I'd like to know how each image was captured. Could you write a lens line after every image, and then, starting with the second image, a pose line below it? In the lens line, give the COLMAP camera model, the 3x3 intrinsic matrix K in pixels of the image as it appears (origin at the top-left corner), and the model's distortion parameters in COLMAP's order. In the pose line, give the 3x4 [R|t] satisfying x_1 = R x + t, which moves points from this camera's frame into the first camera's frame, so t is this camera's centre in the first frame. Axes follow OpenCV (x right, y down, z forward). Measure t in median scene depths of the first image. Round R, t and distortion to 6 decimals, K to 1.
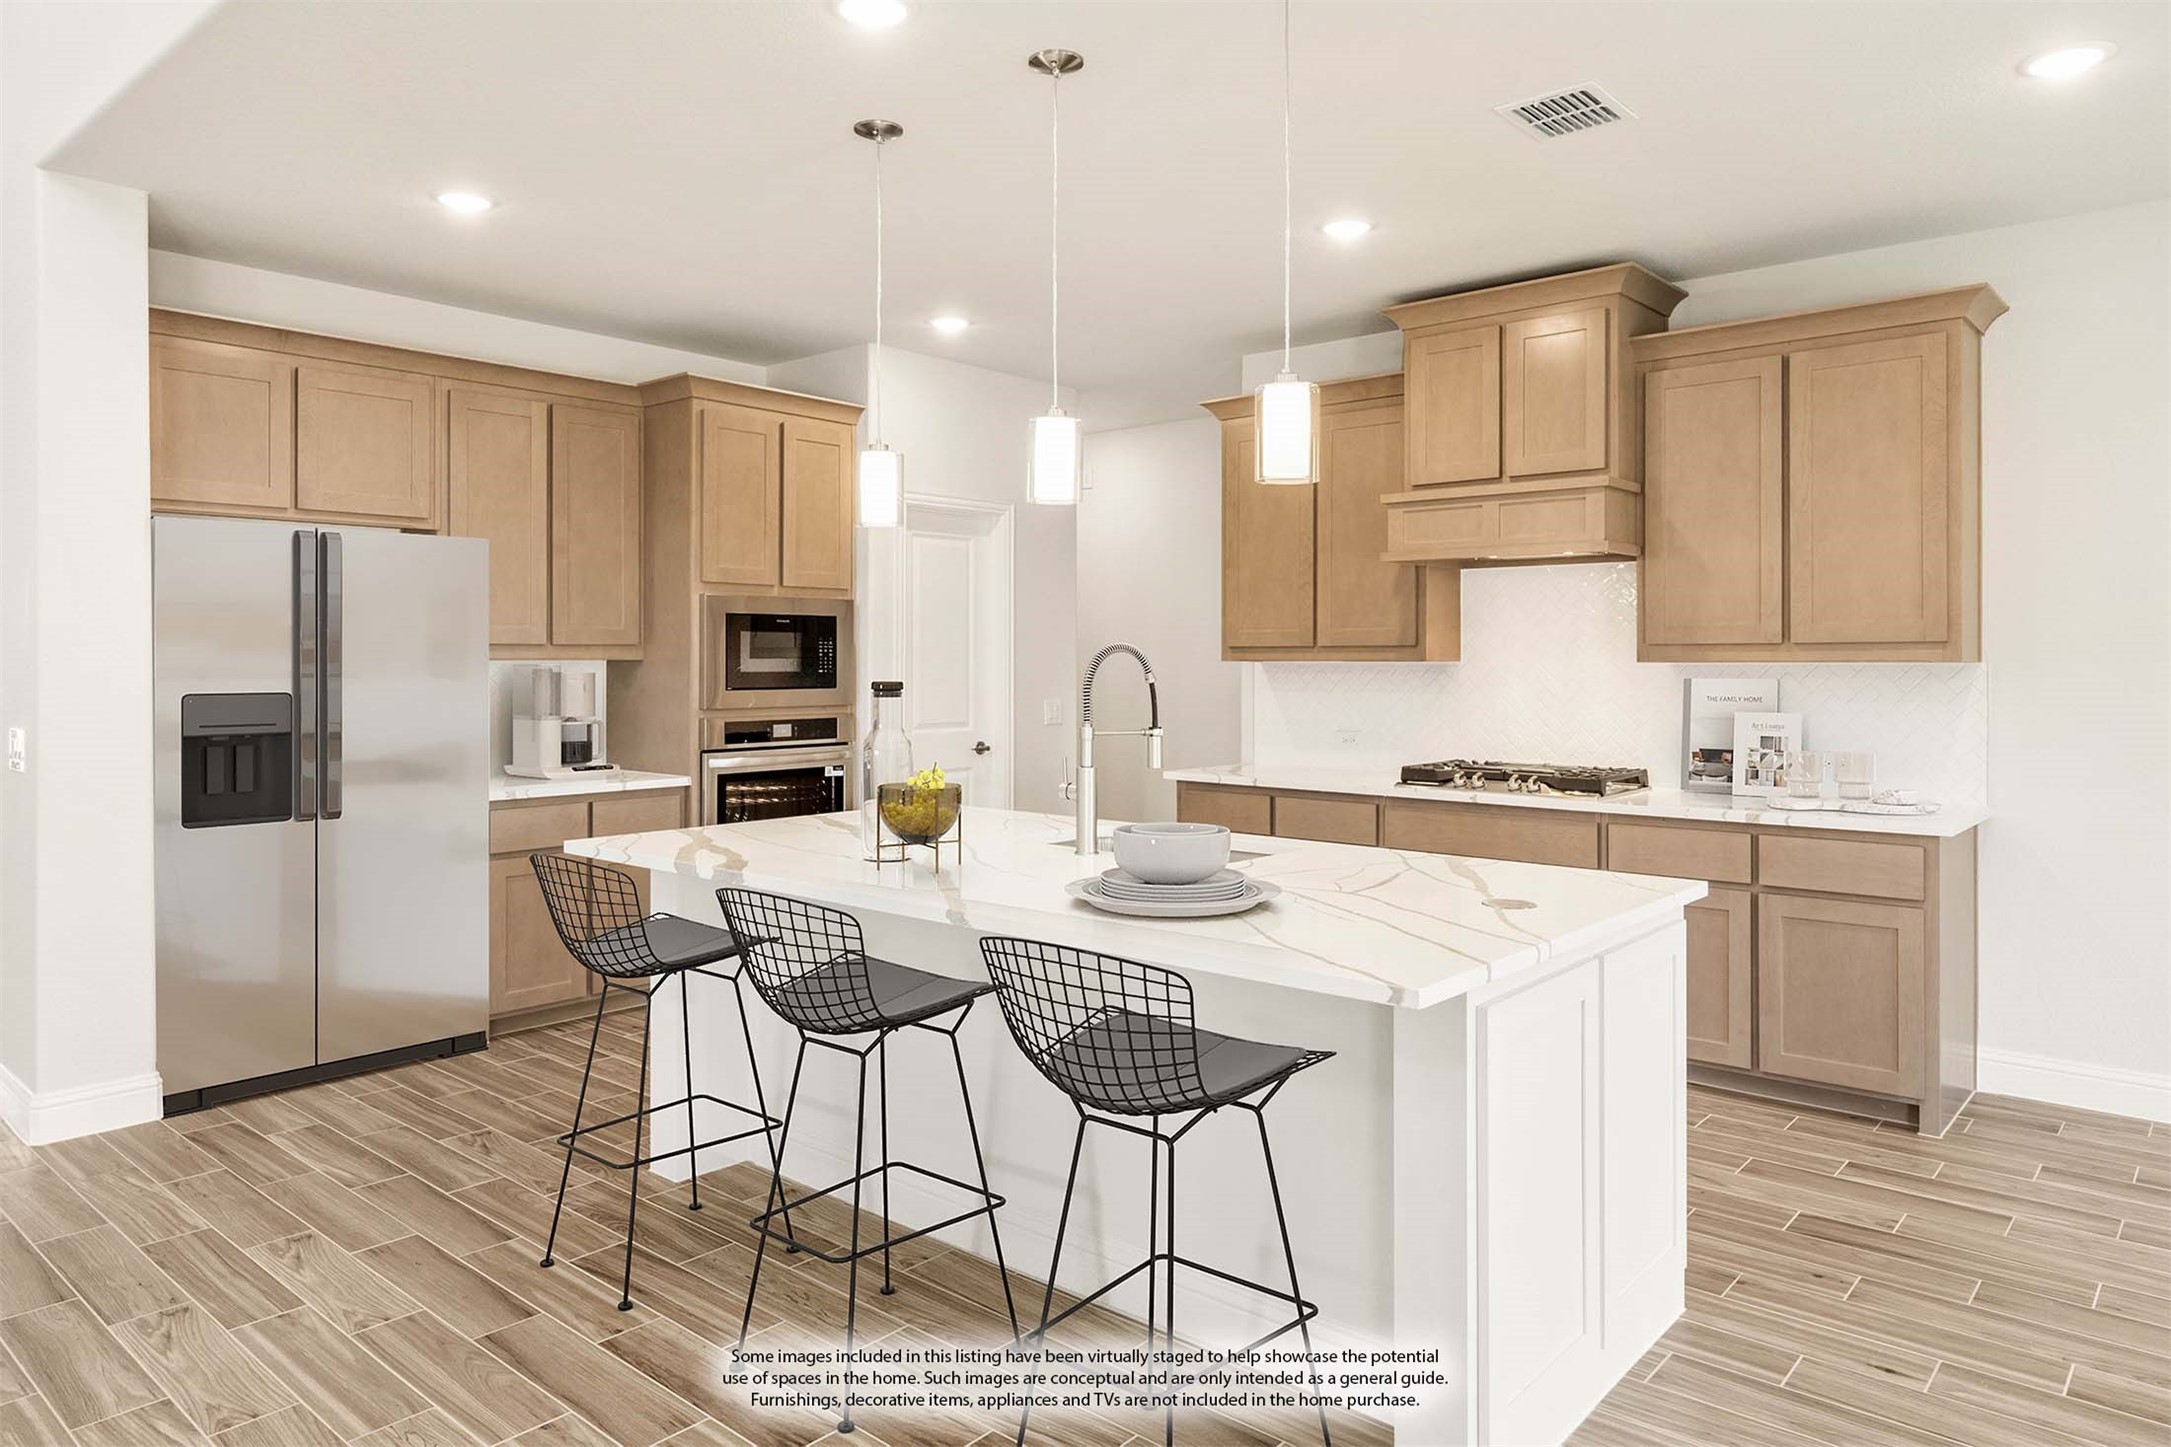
lens RADIAL K [[1394.2, 0, 1075.6], [0, 1394.2, 670.2], [0, 0, 1]] dist [0.003301, 0.001501]
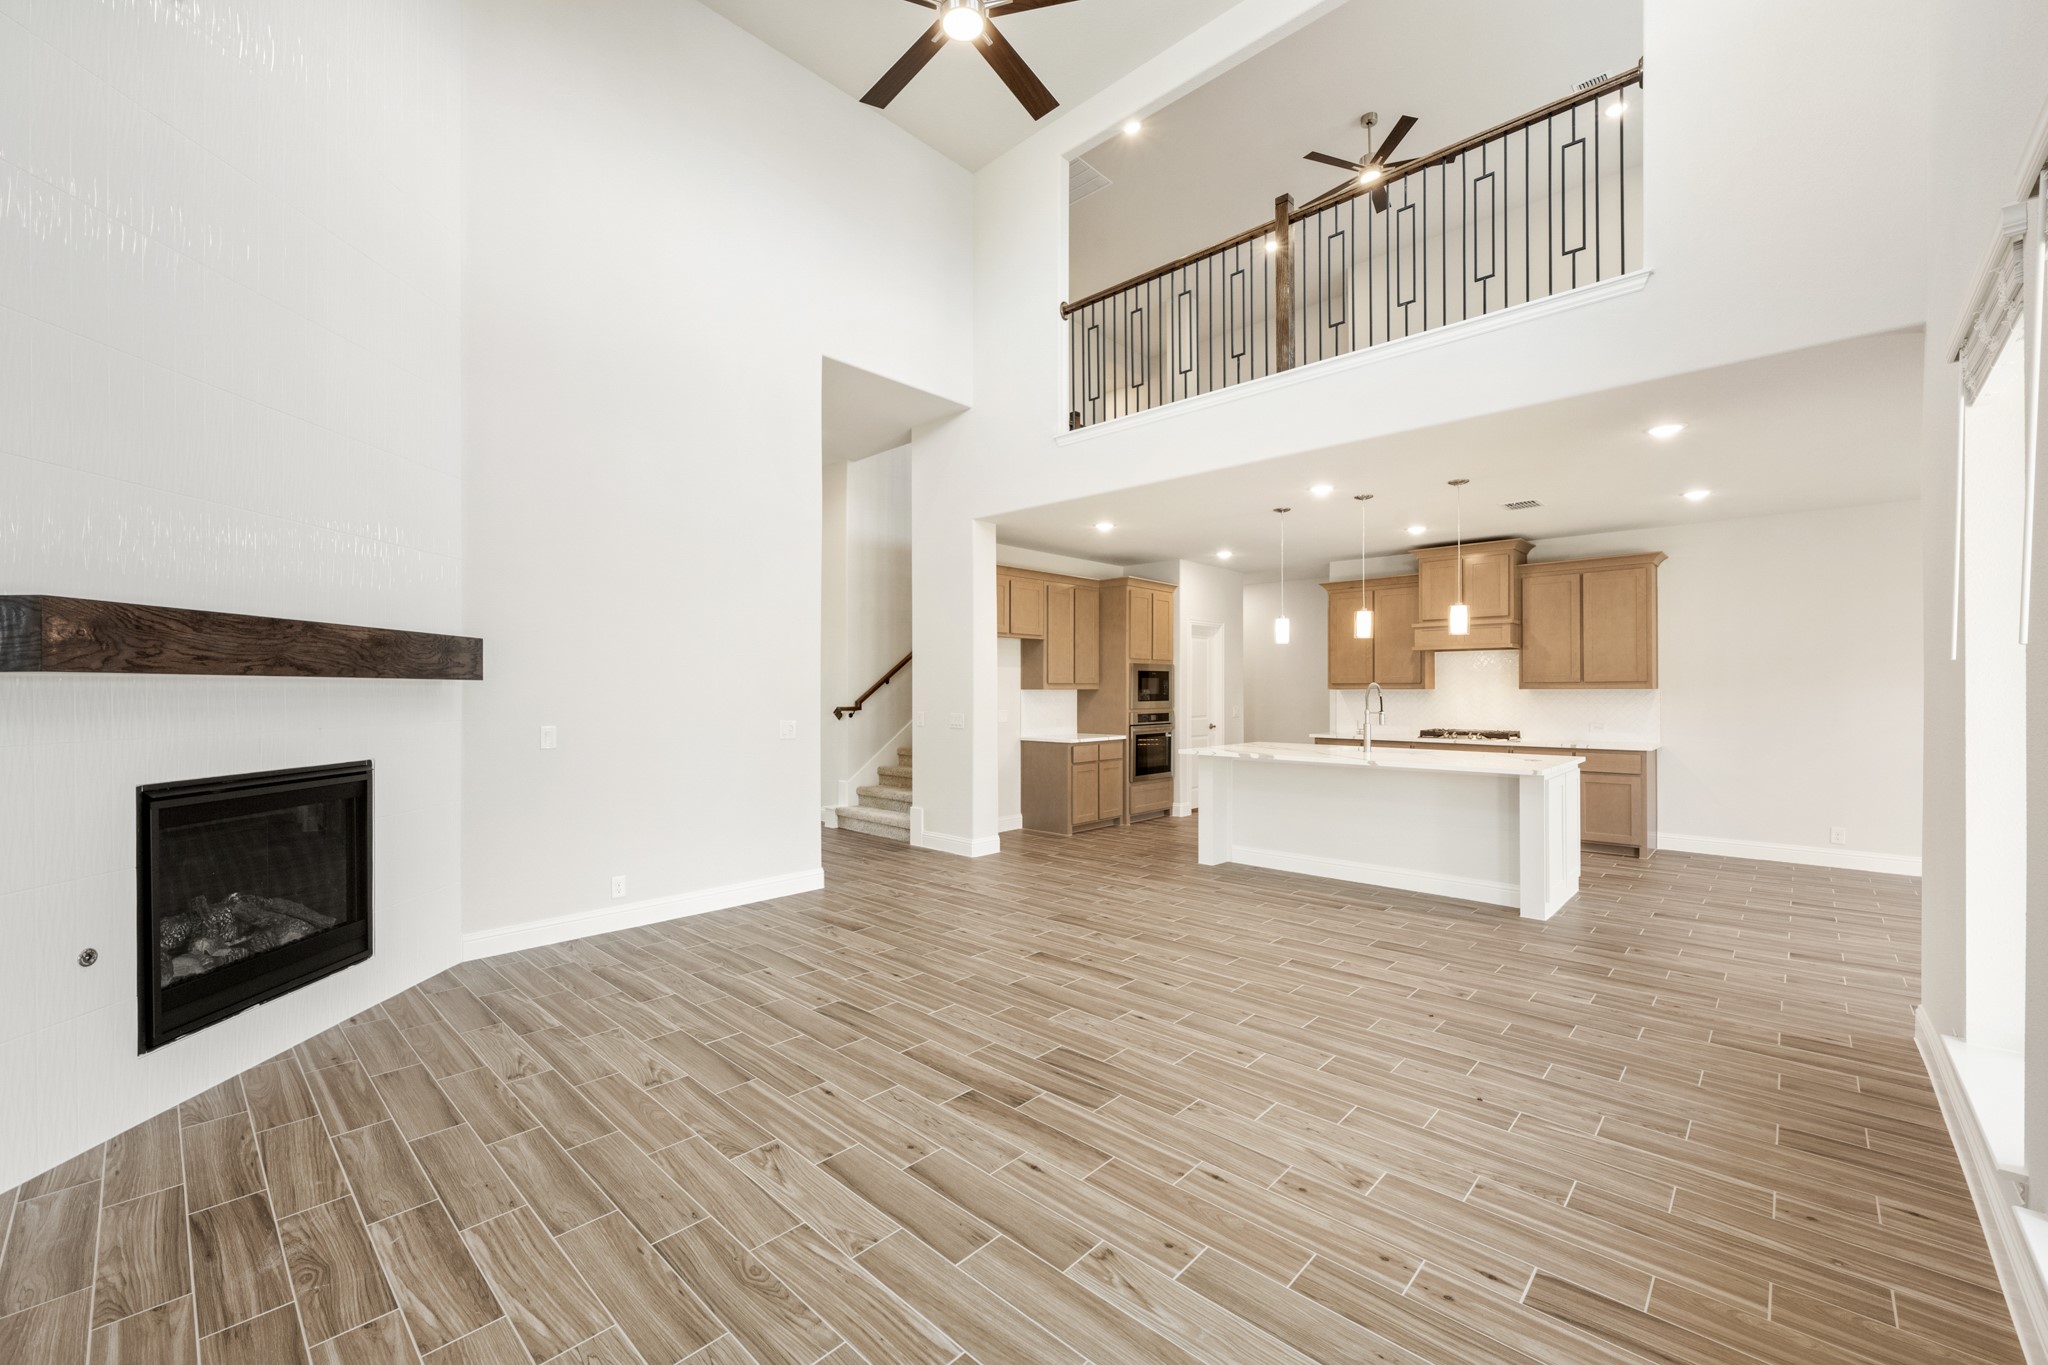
lens RADIAL K [[826.4, 0, 1018.4], [0, 826.4, 692.6], [0, 0, 1]] dist [-0.000921, 0.000005]
pose [[0.999225, -0.001732, -0.039337, -0.442973], [0.001516, 0.999984, -0.005512, 0.007003], [0.039346, 0.005448, 0.999211, -0.542885]]
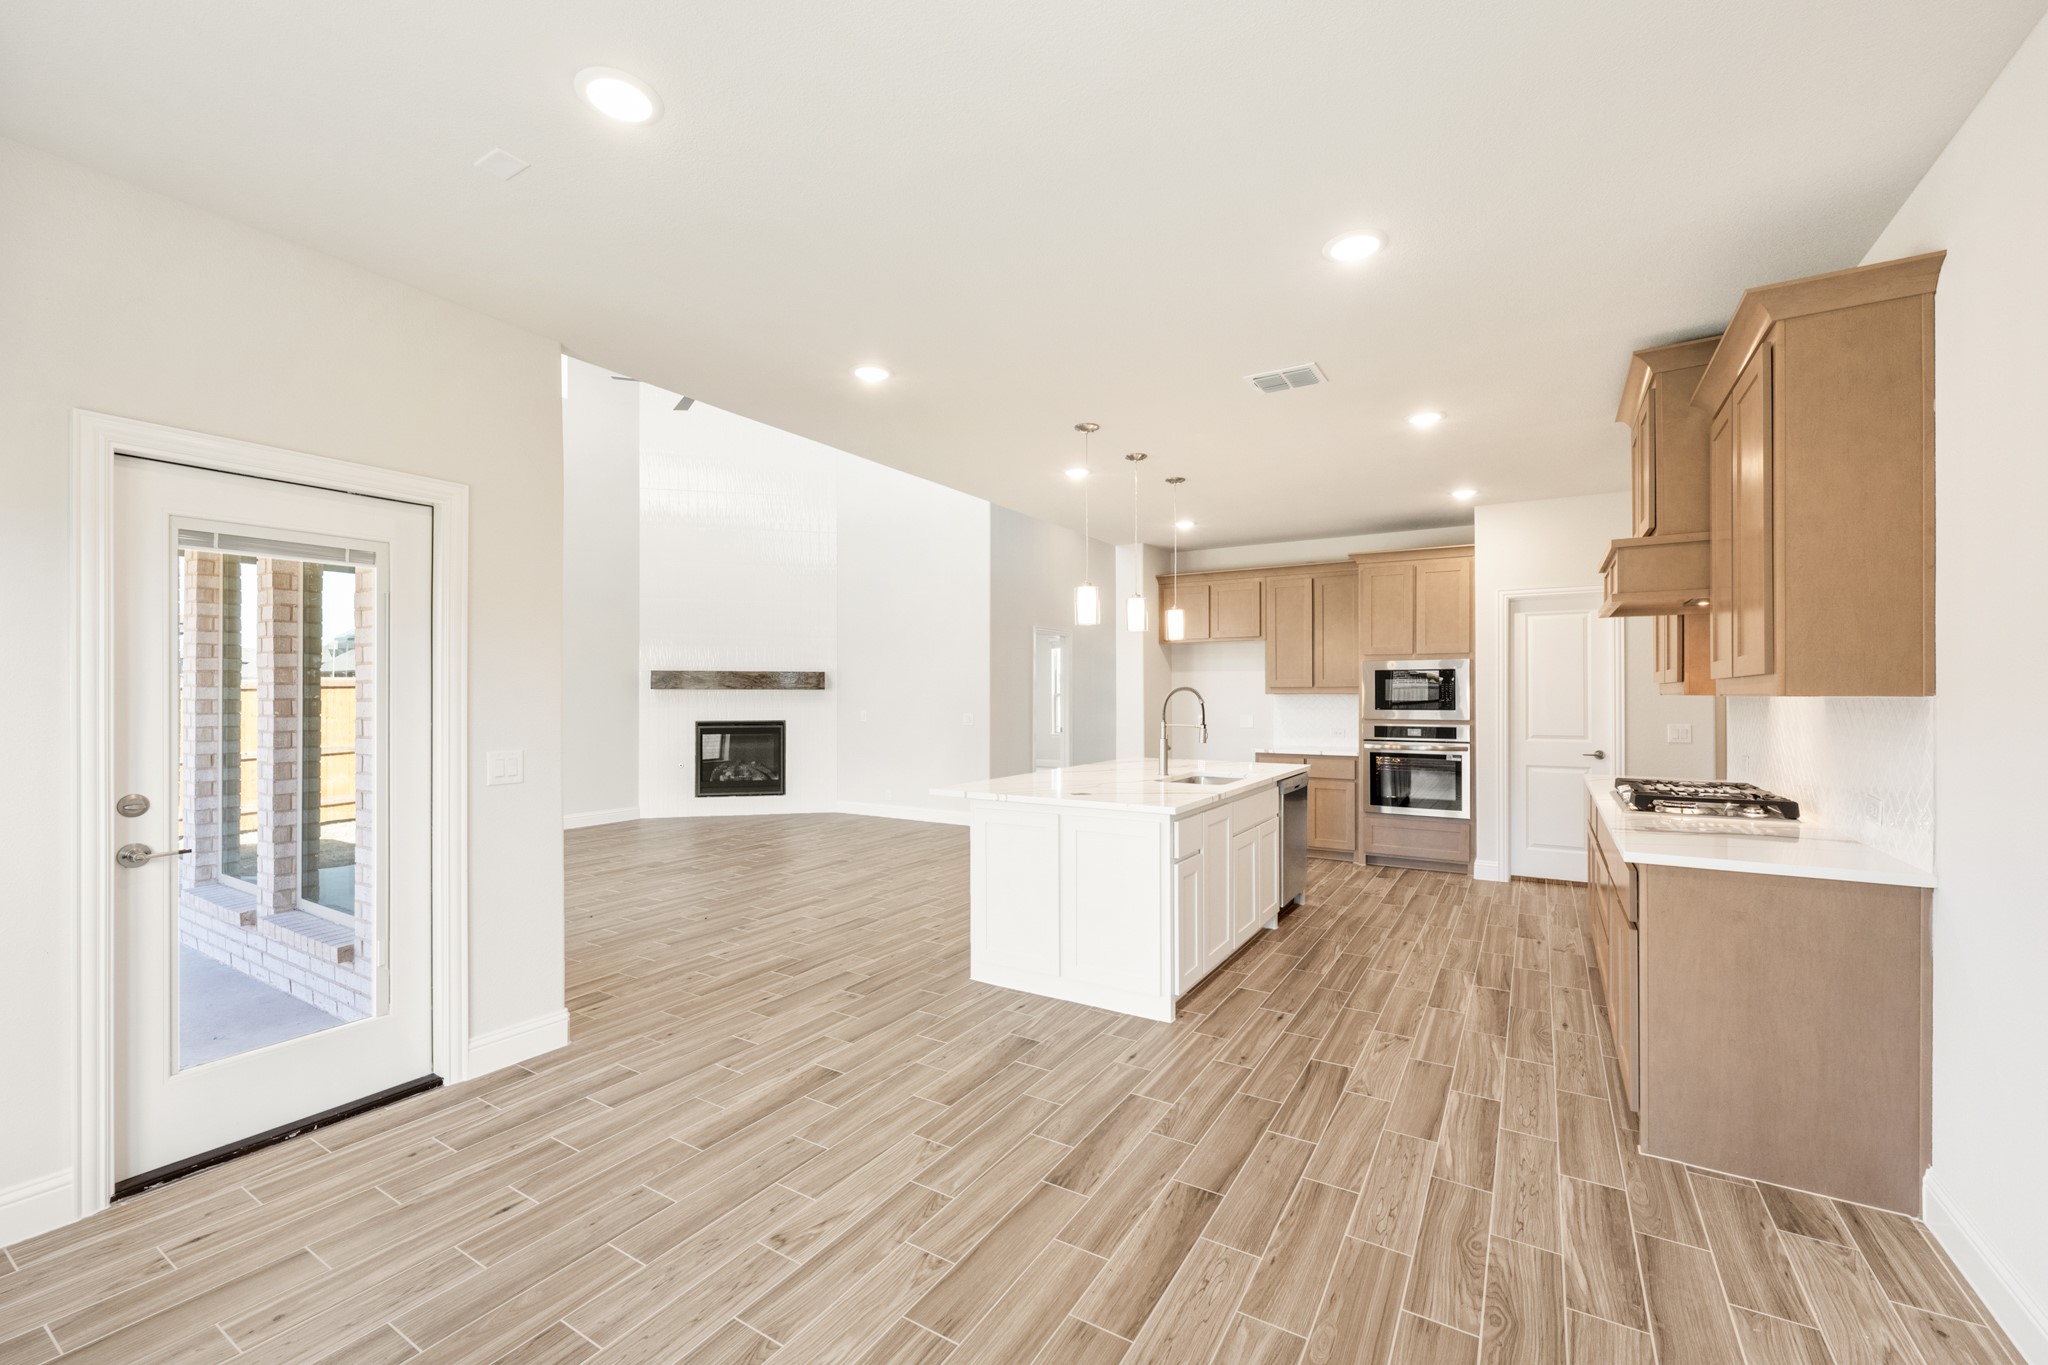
lens RADIAL K [[826.4, 0, 1018.4], [0, 826.4, 692.6], [0, 0, 1]] dist [-0.000921, 0.000005]
pose [[0.163159, -0.002101, -0.986598, 0.885984], [-0.008747, 0.999955, -0.003576, -0.001023], [0.986561, 0.009213, 0.163133, 0.340192]]
